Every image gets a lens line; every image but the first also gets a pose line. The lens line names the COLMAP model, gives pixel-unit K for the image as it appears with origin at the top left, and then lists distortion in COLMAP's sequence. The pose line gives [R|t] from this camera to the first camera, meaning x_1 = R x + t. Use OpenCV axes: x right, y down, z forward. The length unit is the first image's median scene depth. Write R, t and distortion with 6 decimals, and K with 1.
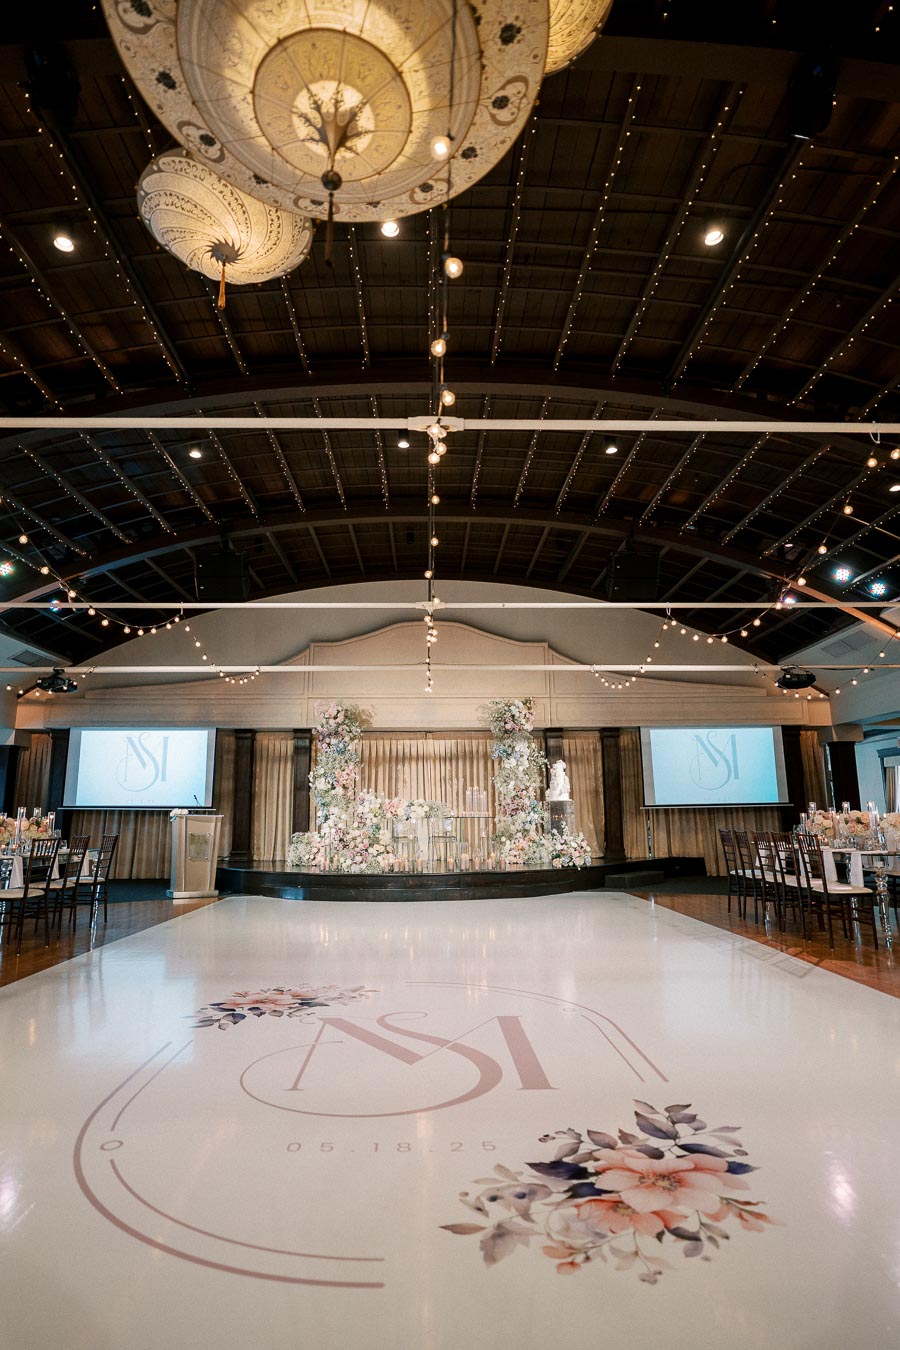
lens RADIAL K [[735.8, 0, 450.0], [0, 735.8, 675.0], [0, 0, 1]] dist [-0.003074, 0.001830]
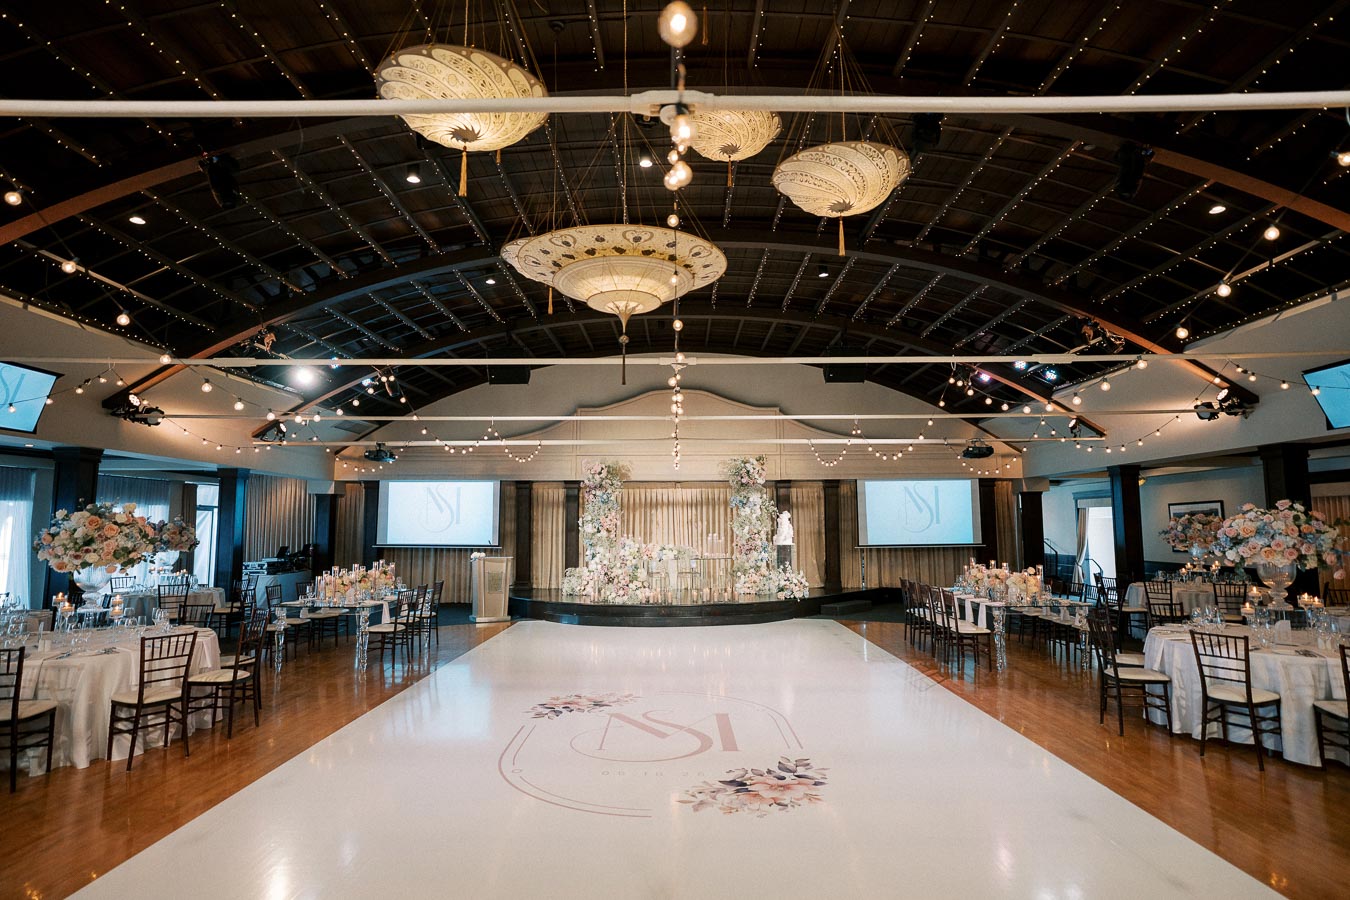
lens RADIAL K [[735.8, 0, 681.4], [0, 735.8, 451.8], [0, 0, 1]] dist [-0.003074, 0.001830]
pose [[0.999617, 0.000758, -0.027675, 0.011467], [0.001762, 0.995860, 0.090889, -0.091566], [0.027629, -0.090903, 0.995476, -0.200295]]
